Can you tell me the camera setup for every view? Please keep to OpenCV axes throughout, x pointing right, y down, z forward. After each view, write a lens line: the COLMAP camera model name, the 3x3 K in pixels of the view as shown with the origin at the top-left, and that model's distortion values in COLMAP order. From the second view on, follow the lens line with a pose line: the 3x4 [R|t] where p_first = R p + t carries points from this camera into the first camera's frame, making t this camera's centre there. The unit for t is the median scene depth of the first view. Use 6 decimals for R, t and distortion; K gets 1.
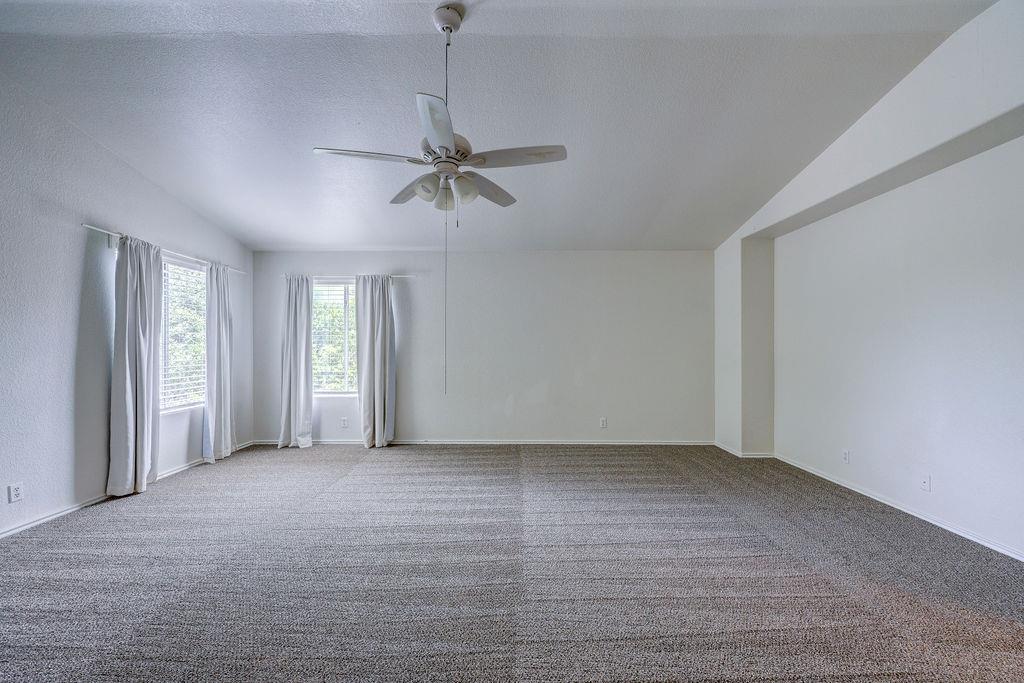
lens RADIAL K [[412.6, 0, 518.0], [0, 412.6, 341.0], [0, 0, 1]] dist [0.001178, -0.000219]
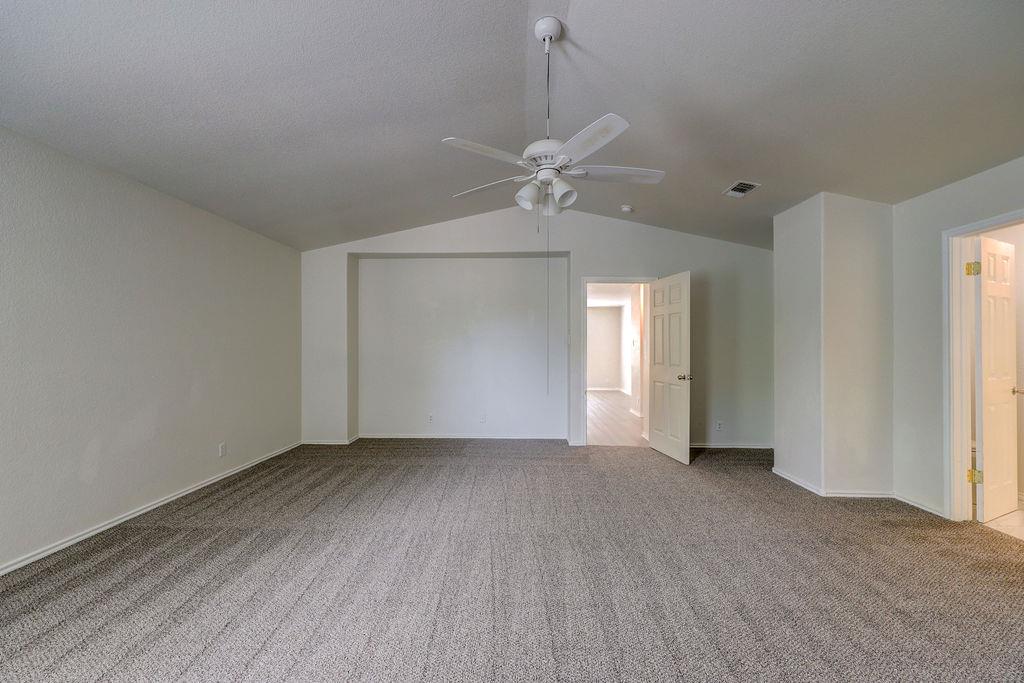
lens RADIAL K [[412.6, 0, 514.9], [0, 412.6, 344.5], [0, 0, 1]] dist [0.001178, -0.000219]
pose [[0.037781, 0.005164, 0.999273, -0.572073], [-0.017096, 0.999844, -0.004521, 0.005568], [-0.999140, -0.016913, 0.037863, 0.502526]]
